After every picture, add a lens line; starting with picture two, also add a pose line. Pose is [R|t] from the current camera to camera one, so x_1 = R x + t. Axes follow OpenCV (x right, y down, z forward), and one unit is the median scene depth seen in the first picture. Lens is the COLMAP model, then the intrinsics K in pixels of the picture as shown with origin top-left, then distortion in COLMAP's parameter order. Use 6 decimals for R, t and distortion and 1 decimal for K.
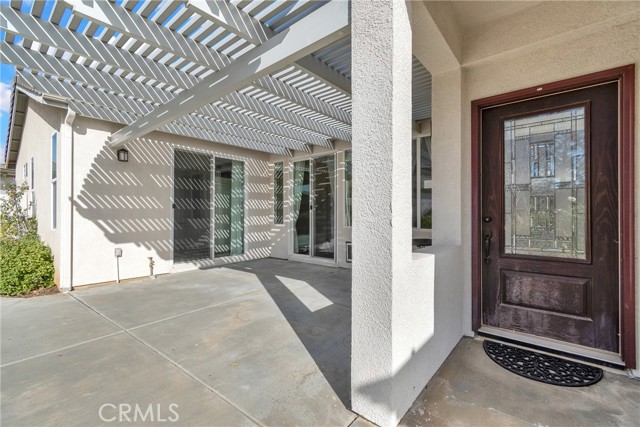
lens RADIAL K [[286.0, 0, 320.0], [0, 286.0, 214.3], [0, 0, 1]] dist [0.003973, 0.000036]
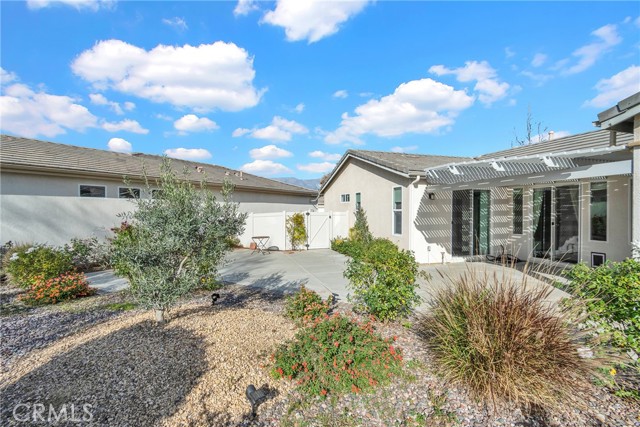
lens RADIAL K [[286.0, 0, 314.5], [0, 286.0, 200.2], [0, 0, 1]] dist [0.003973, 0.000036]
pose [[0.822601, -0.024008, -0.568111, -0.184338], [0.000156, 0.999118, -0.041996, -0.074555], [0.568618, 0.034457, 0.821879, -0.722579]]
